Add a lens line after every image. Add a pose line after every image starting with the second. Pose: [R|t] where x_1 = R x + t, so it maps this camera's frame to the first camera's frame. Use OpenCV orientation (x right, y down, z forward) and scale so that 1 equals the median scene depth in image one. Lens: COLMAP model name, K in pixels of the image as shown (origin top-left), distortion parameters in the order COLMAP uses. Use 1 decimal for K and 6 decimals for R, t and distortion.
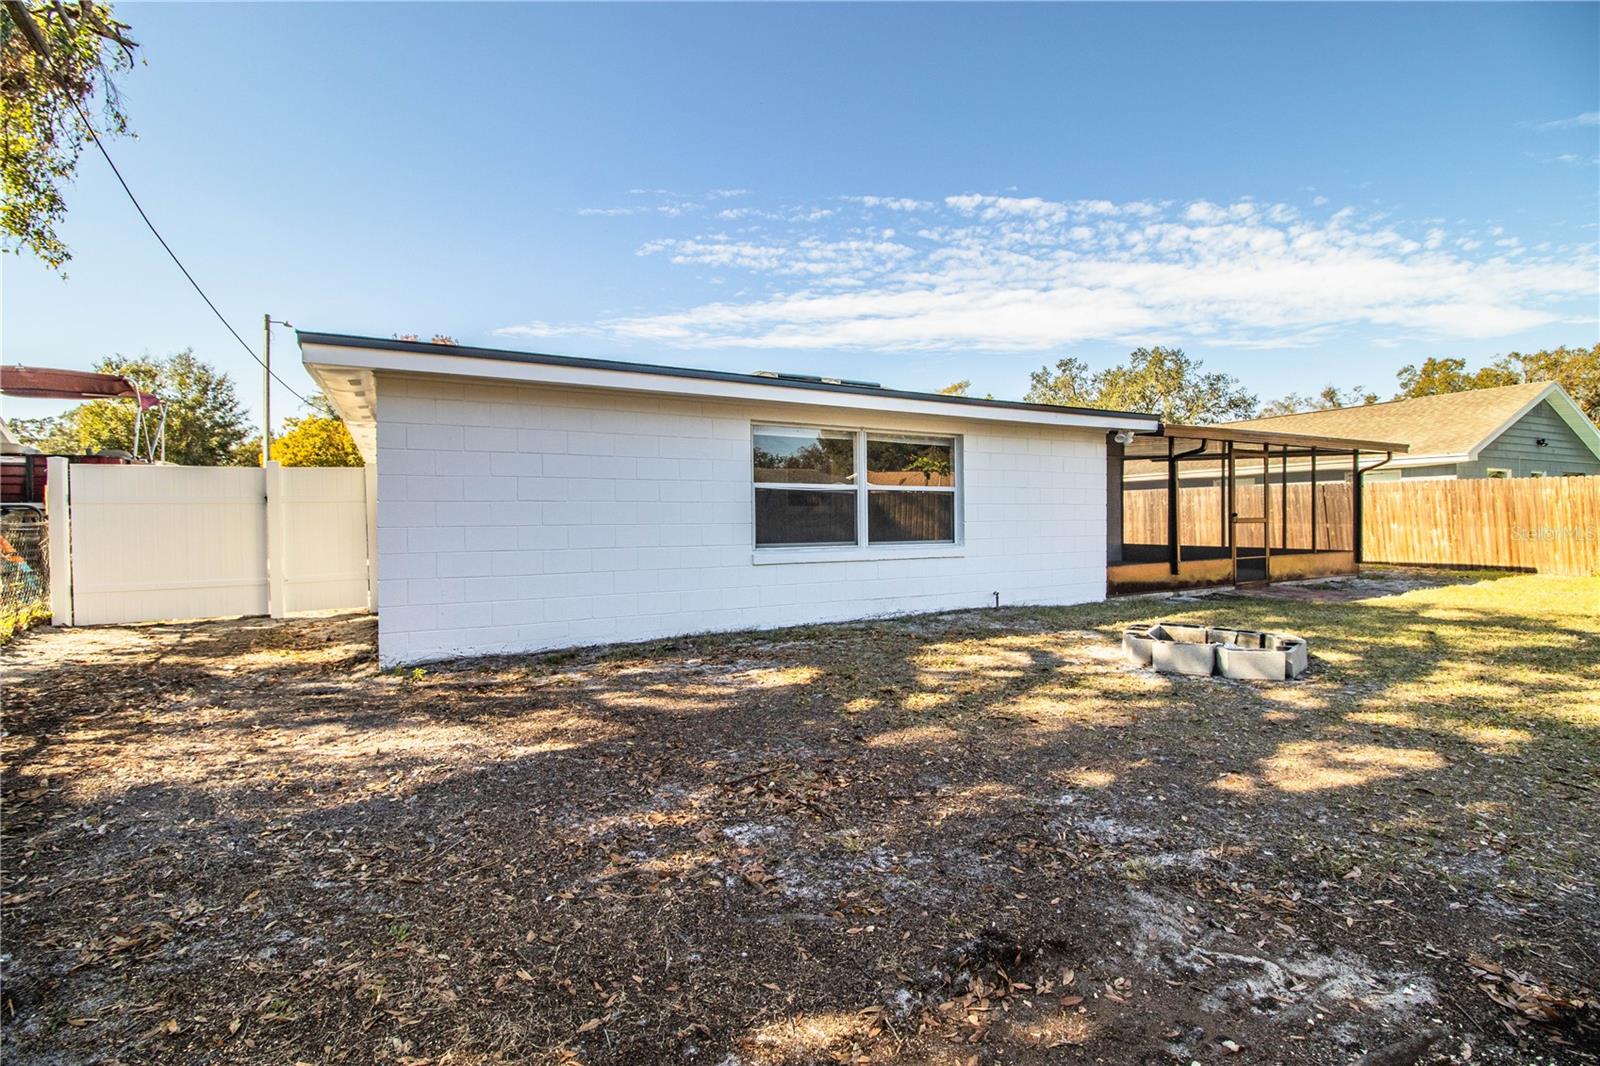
lens RADIAL K [[735.4, 0, 804.9], [0, 735.4, 521.8], [0, 0, 1]] dist [-0.005097, -0.009602]
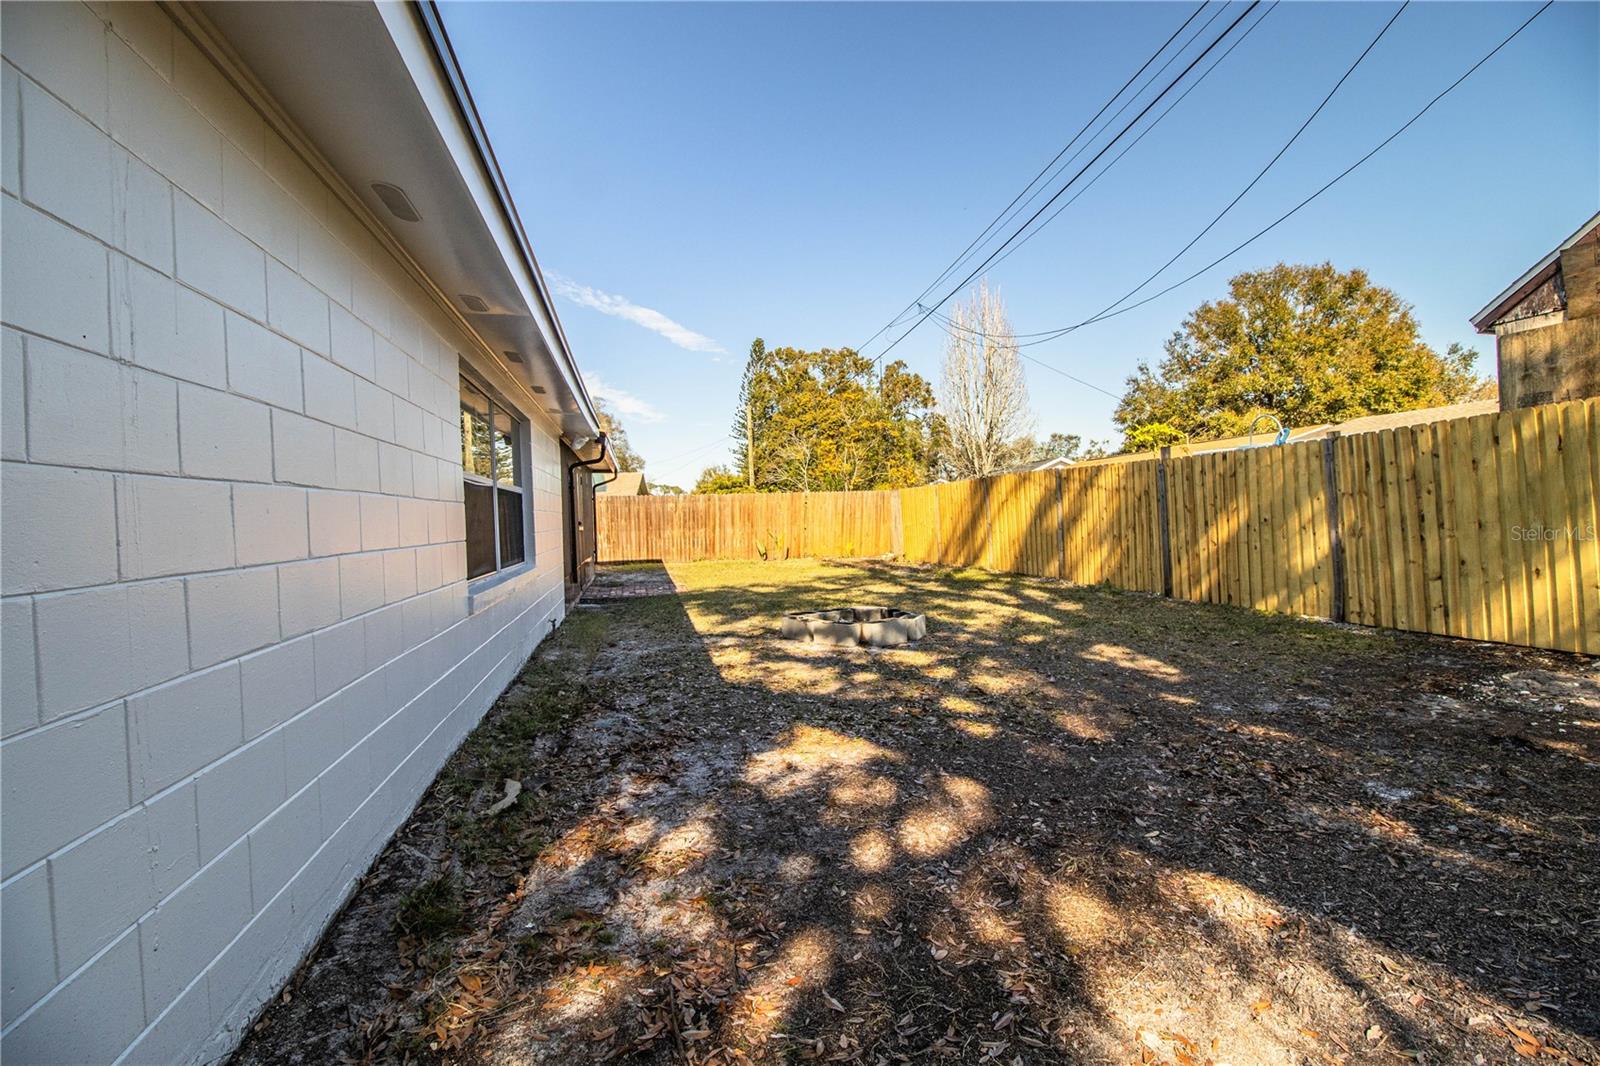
lens RADIAL K [[735.4, 0, 804.4], [0, 735.4, 528.3], [0, 0, 1]] dist [-0.005097, -0.009602]
pose [[0.263942, -0.015199, 0.964419, -0.312418], [0.027450, 0.999589, 0.008240, -0.001043], [-0.964148, 0.024298, 0.264250, 0.356333]]
